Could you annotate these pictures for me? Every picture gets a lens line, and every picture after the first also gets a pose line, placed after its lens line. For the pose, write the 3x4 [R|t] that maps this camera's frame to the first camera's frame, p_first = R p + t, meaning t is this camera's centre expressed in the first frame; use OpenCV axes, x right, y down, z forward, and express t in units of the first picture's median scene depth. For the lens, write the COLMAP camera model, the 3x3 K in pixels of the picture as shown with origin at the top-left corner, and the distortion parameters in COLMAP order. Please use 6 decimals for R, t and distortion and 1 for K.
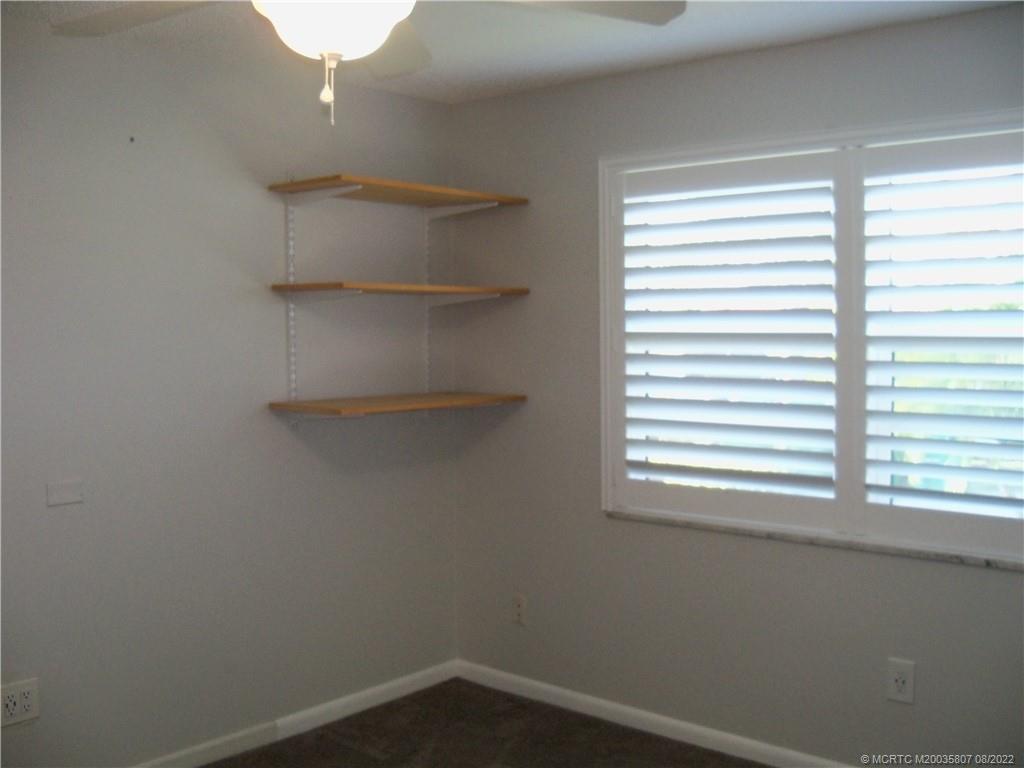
lens RADIAL K [[1056.2, 0, 518.5], [0, 1056.2, 381.6], [0, 0, 1]] dist [-0.157617, 0.000000]
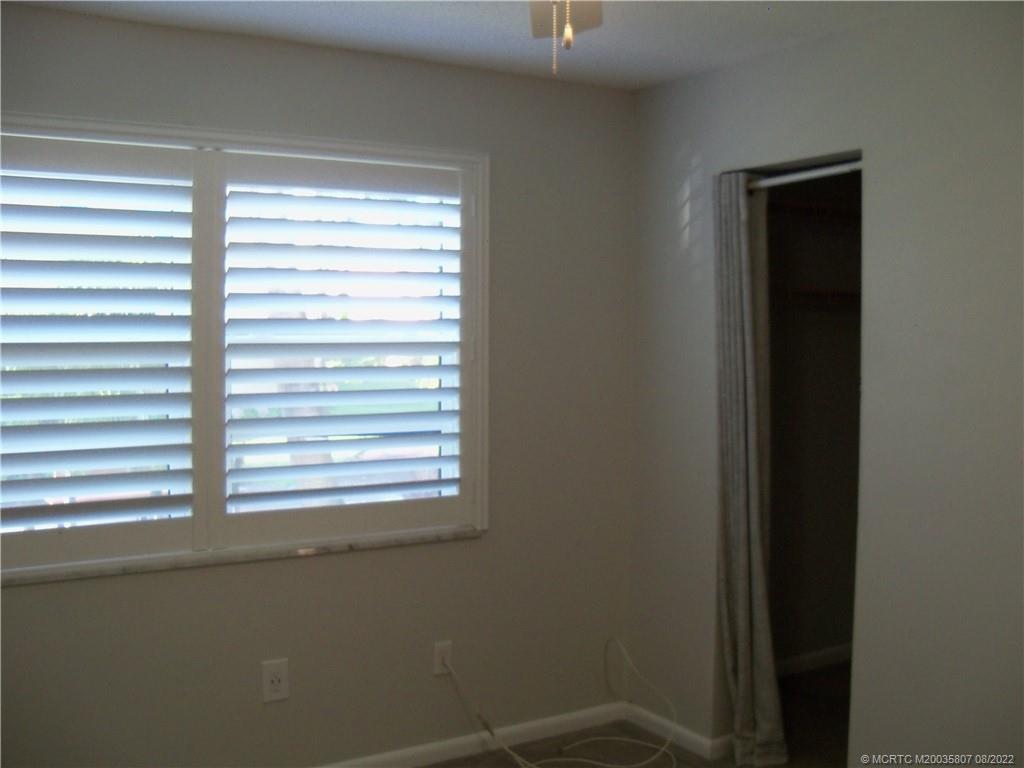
lens RADIAL K [[1056.2, 0, 512.1], [0, 1056.2, 391.1], [0, 0, 1]] dist [-0.157617, 0.000000]
pose [[0.272909, -0.044885, 0.960992, -0.567828], [0.047266, 0.998330, 0.033206, -0.020839], [-0.960878, 0.036360, 0.274575, 0.495308]]
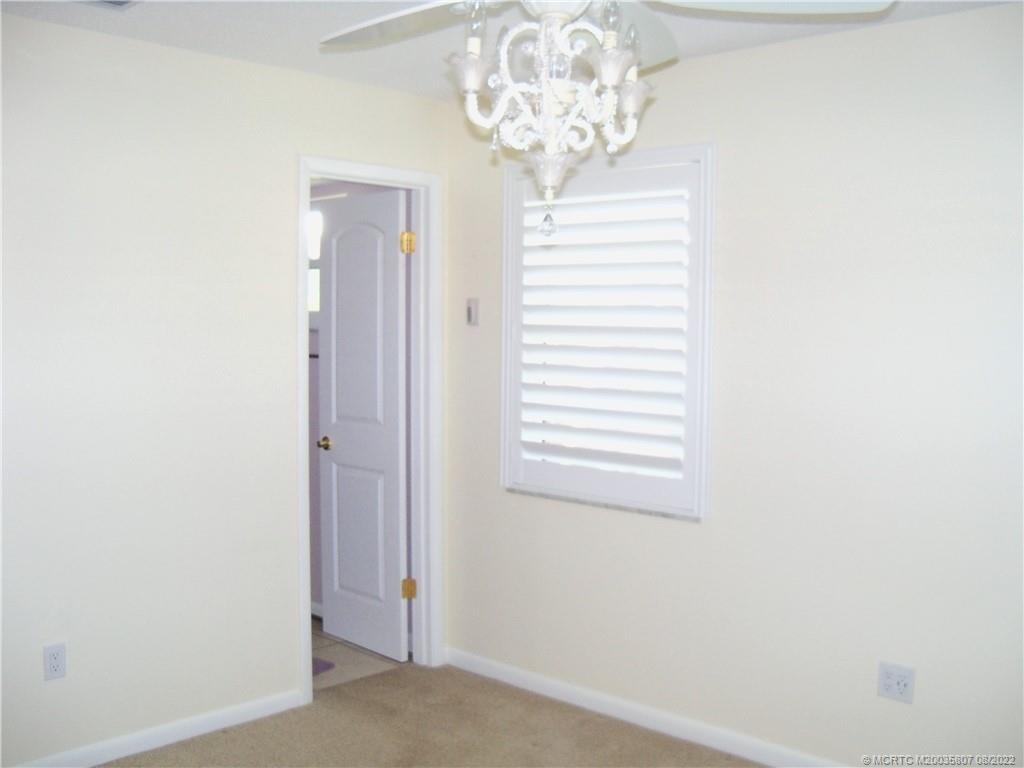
lens RADIAL K [[1056.2, 0, 506.1], [0, 1056.2, 379.4], [0, 0, 1]] dist [-0.157617, 0.000000]
pose [[0.999112, 0.027520, -0.031890, 0.115883], [-0.027358, 0.999610, 0.005532, 0.004882], [0.032030, -0.004655, 0.999476, -0.090474]]
